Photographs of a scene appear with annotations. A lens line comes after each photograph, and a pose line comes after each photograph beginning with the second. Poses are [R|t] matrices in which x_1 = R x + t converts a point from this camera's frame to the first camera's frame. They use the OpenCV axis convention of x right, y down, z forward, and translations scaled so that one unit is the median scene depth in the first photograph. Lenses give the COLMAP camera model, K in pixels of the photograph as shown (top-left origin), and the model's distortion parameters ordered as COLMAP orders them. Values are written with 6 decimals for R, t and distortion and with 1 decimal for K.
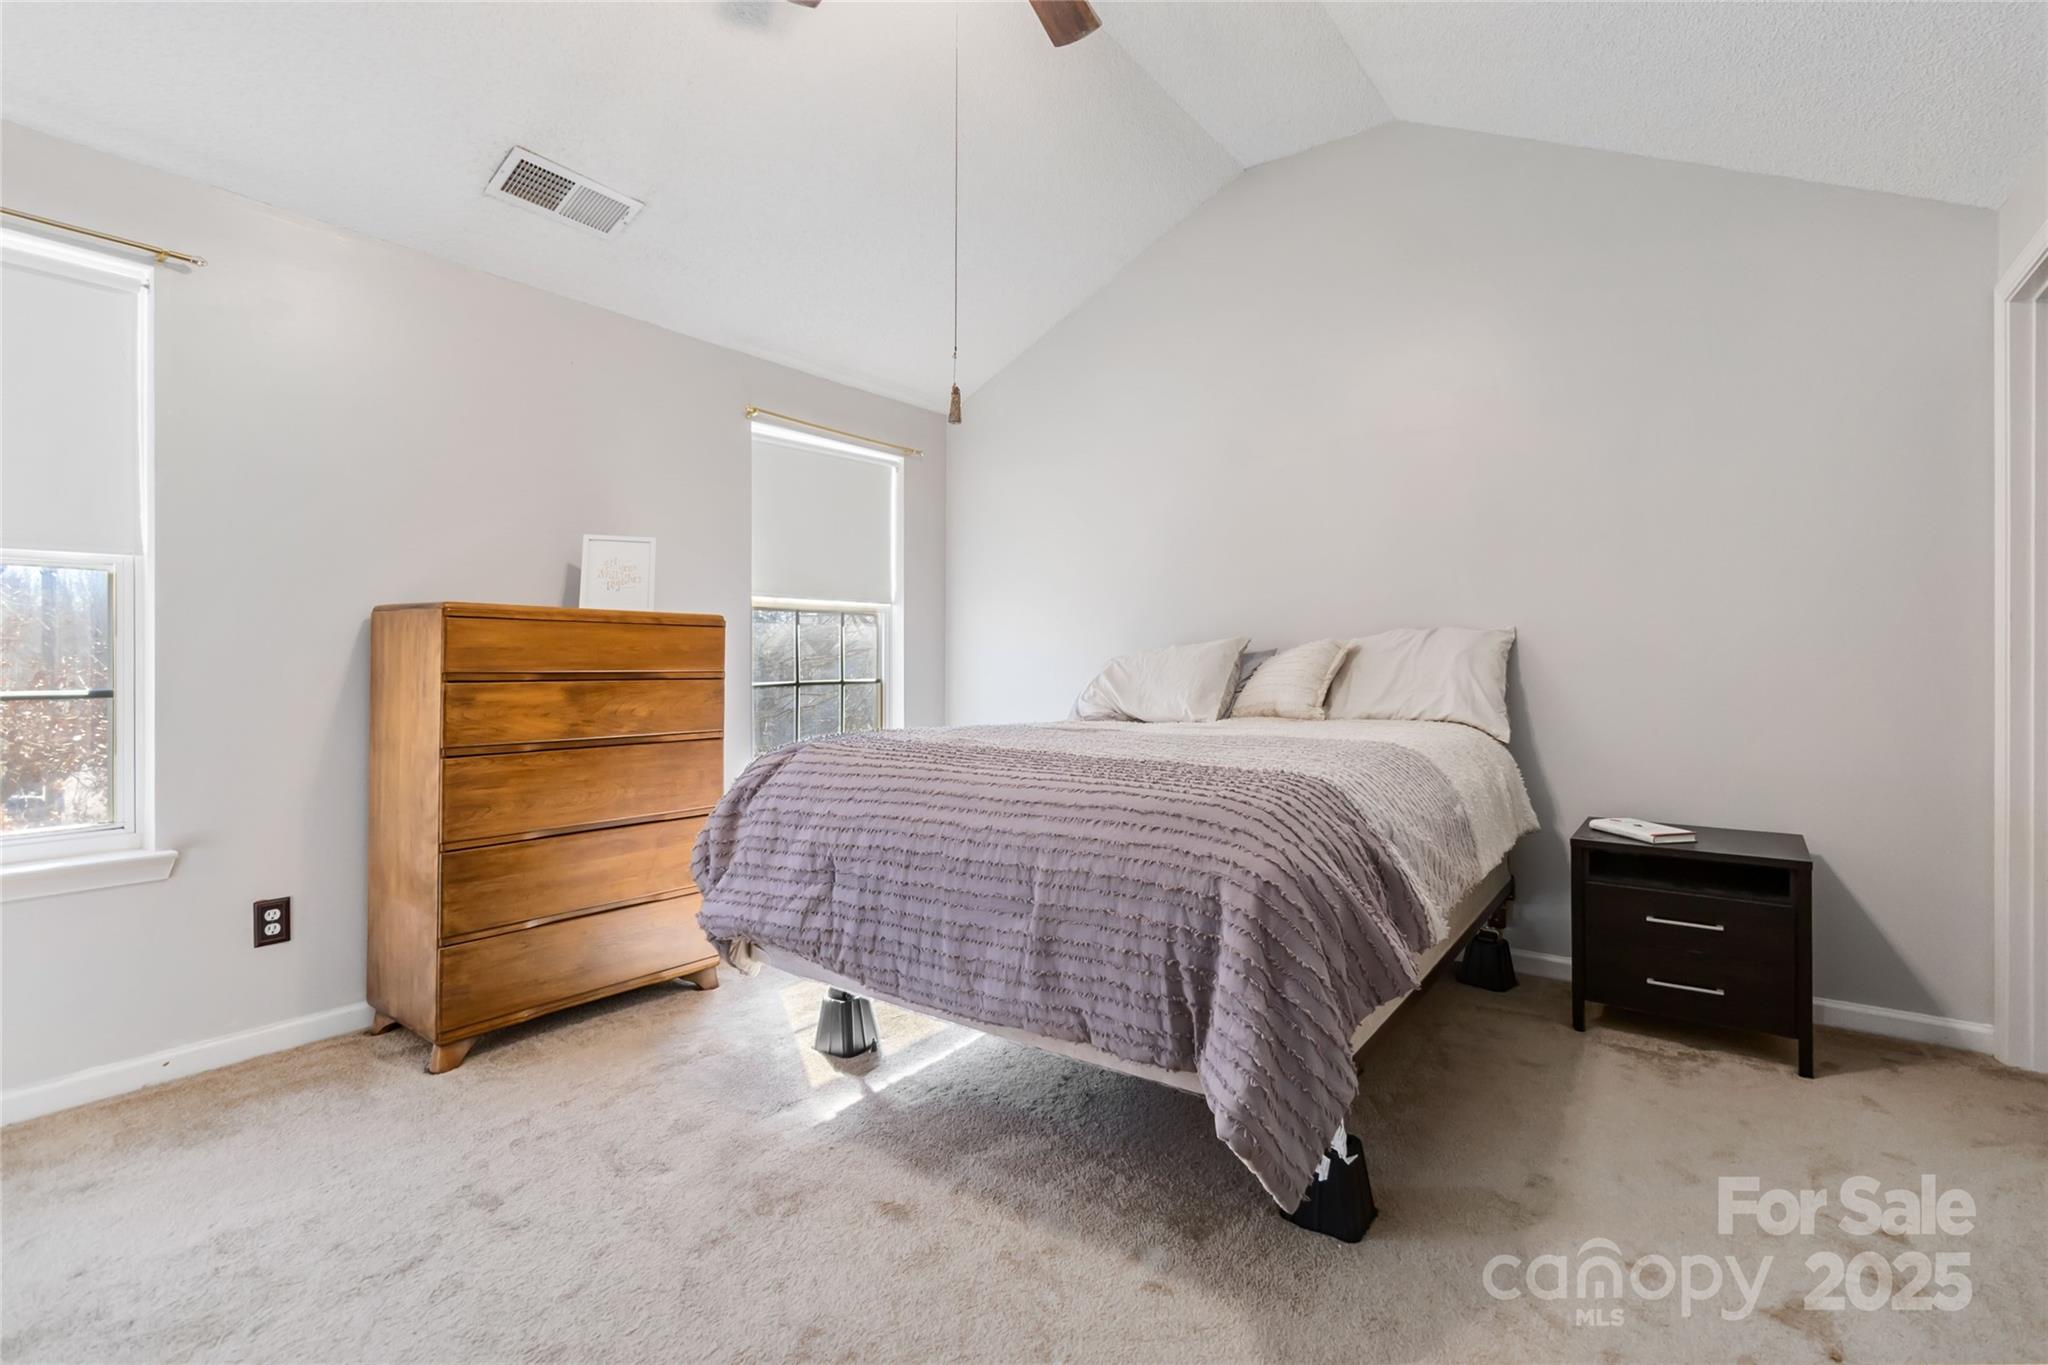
lens RADIAL K [[944.3, 0, 1023.4], [0, 944.3, 668.2], [0, 0, 1]] dist [-0.001251, -0.000034]
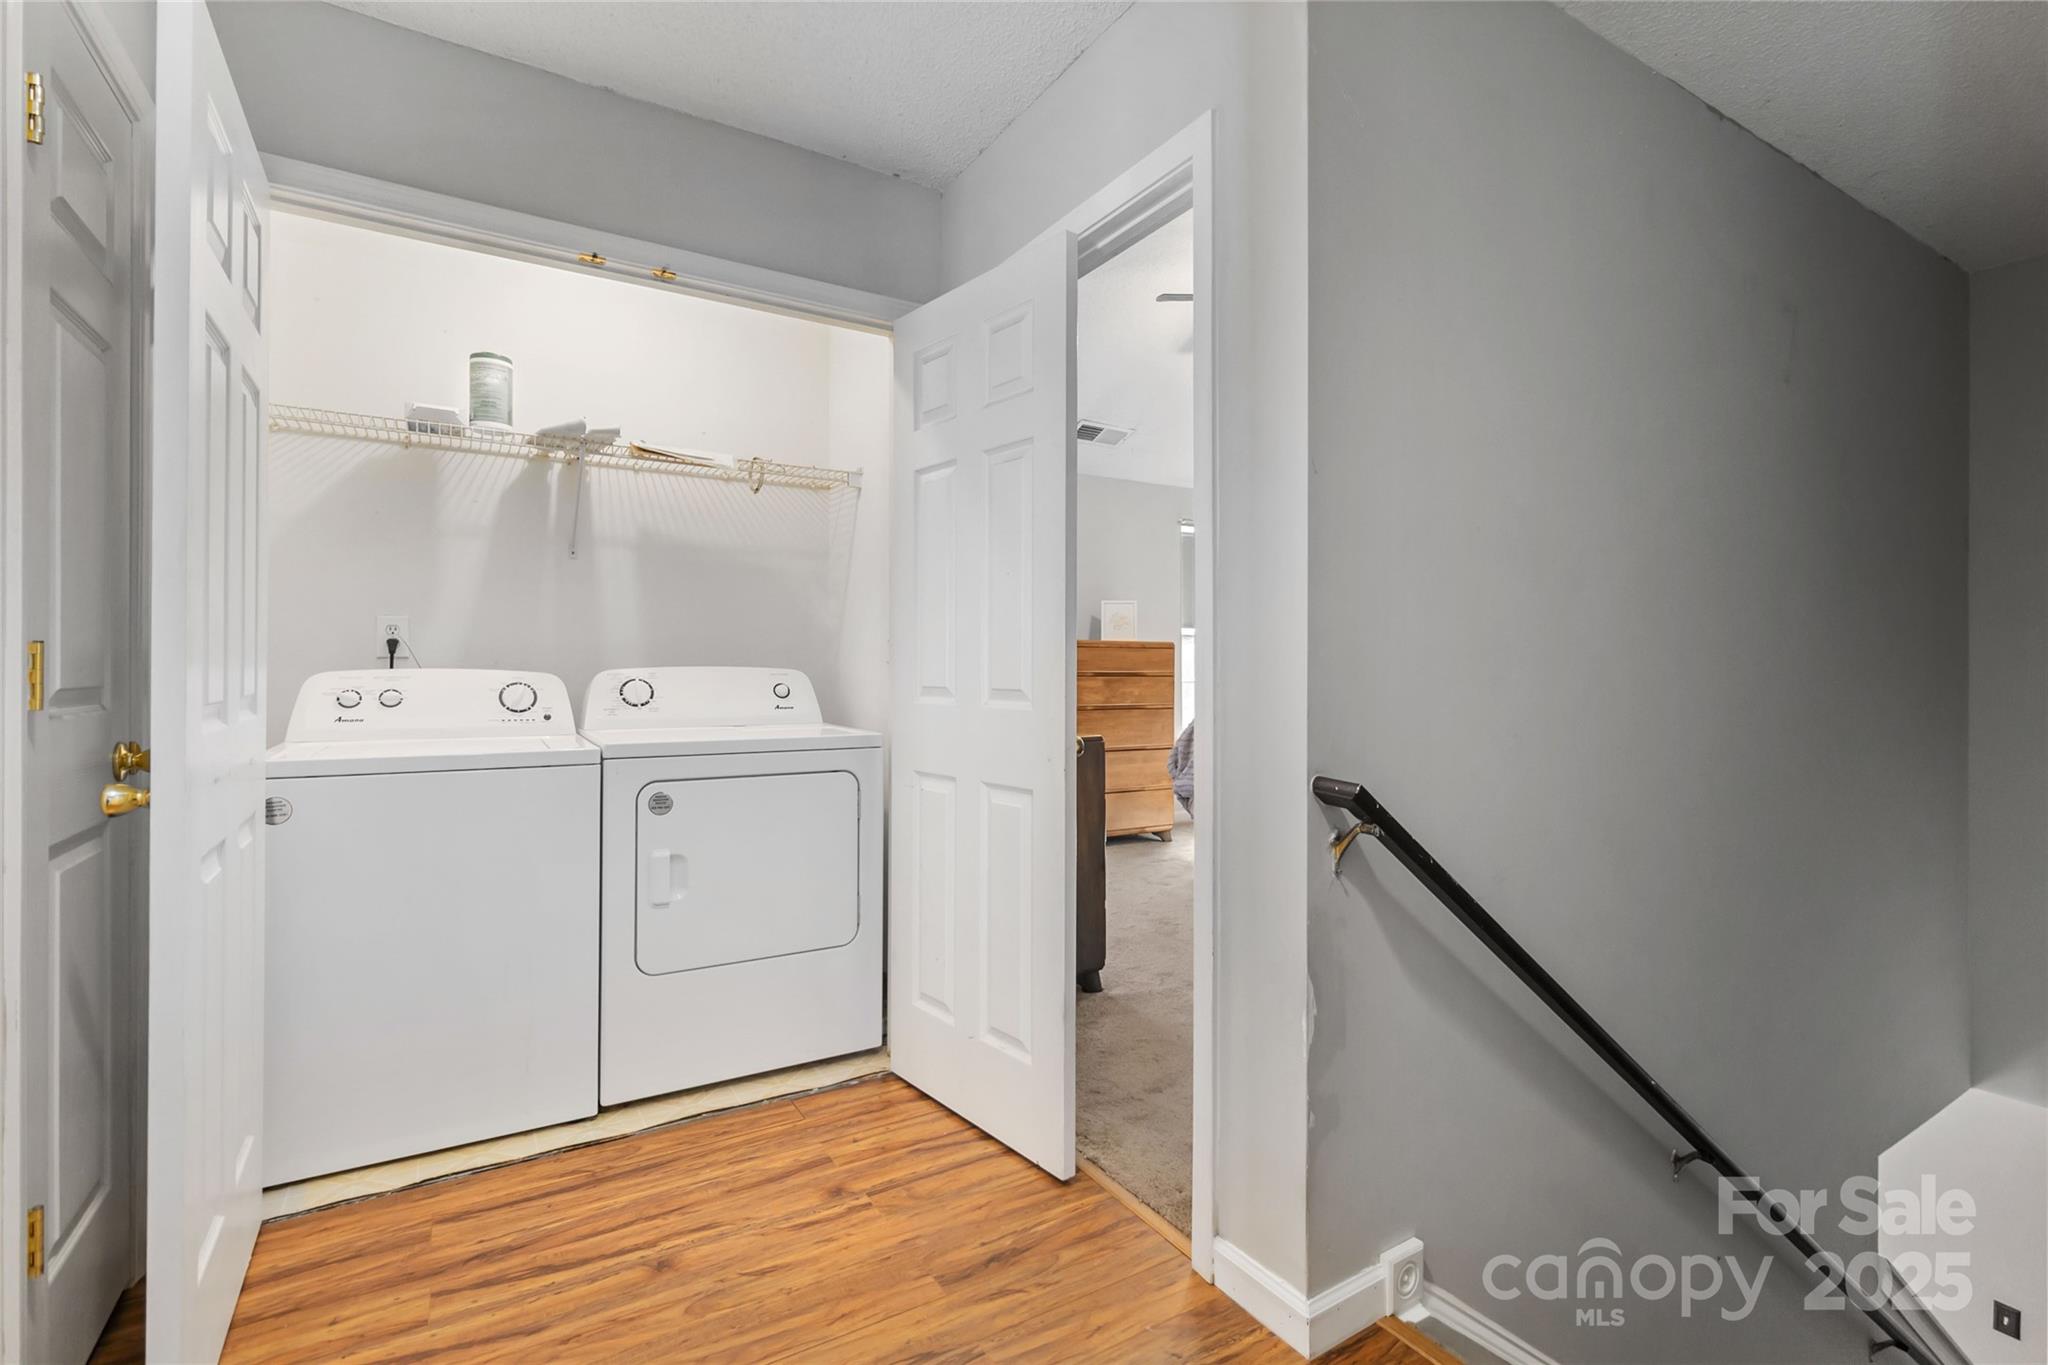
lens RADIAL K [[944.3, 0, 1019.6], [0, 944.3, 668.8], [0, 0, 1]] dist [-0.001251, -0.000034]
pose [[0.923894, -0.005839, -0.382605, 0.121648], [0.002362, 0.999952, -0.009556, 0.015121], [0.382642, 0.007925, 0.923863, -0.900649]]
